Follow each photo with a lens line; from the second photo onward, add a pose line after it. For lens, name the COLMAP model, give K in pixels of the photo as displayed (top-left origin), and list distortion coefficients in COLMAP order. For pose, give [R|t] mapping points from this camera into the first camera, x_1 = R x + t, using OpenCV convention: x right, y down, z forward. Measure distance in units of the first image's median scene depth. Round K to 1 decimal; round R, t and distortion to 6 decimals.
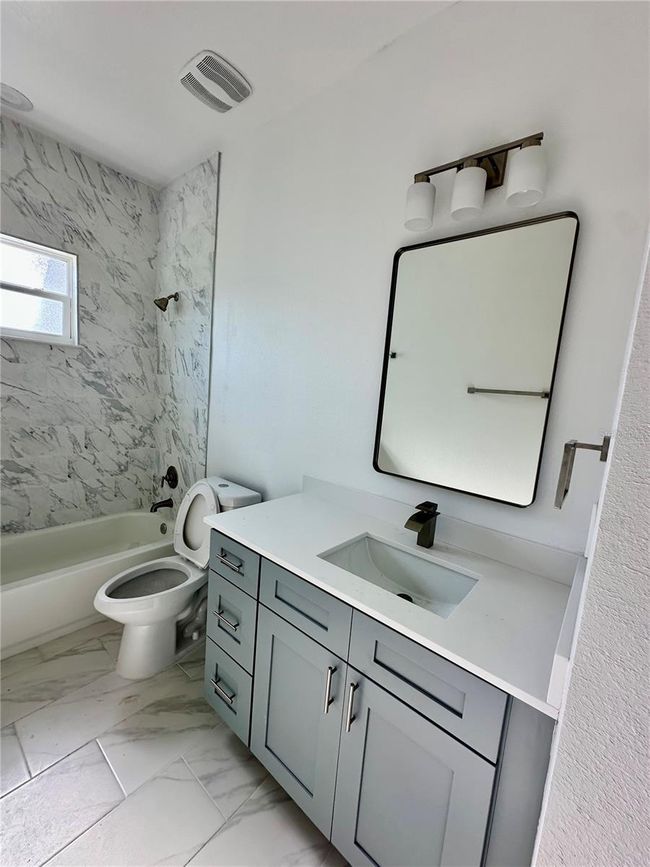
lens RADIAL K [[344.5, 0, 325.0], [0, 344.5, 433.5], [0, 0, 1]] dist [-0.001538, -0.000142]
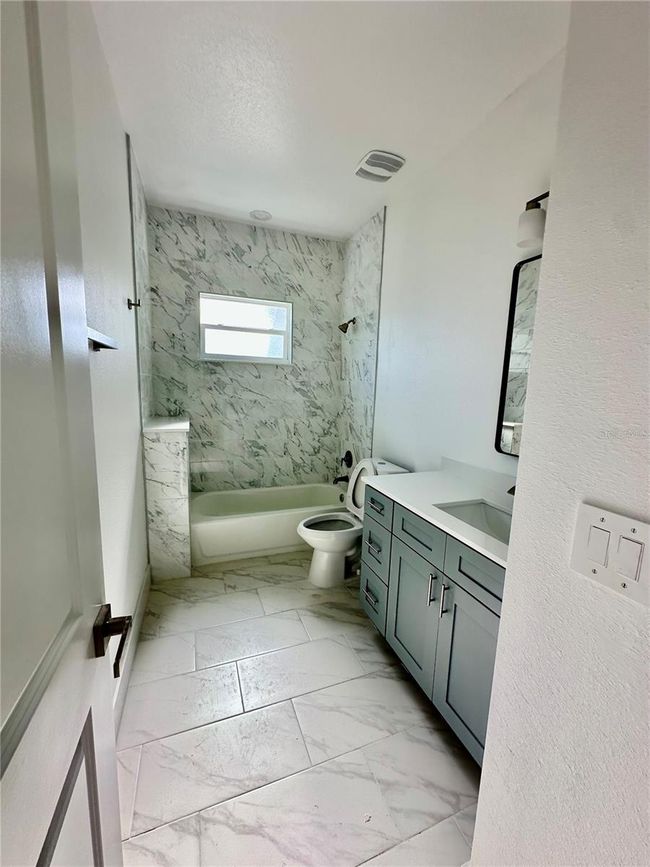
lens RADIAL K [[344.5, 0, 325.0], [0, 344.5, 433.5], [0, 0, 1]] dist [-0.001538, -0.000142]
pose [[0.870201, 0.018776, -0.492339, 0.136142], [-0.021898, 0.999760, -0.000577, 0.038008], [0.492210, 0.011284, 0.870404, -0.206791]]
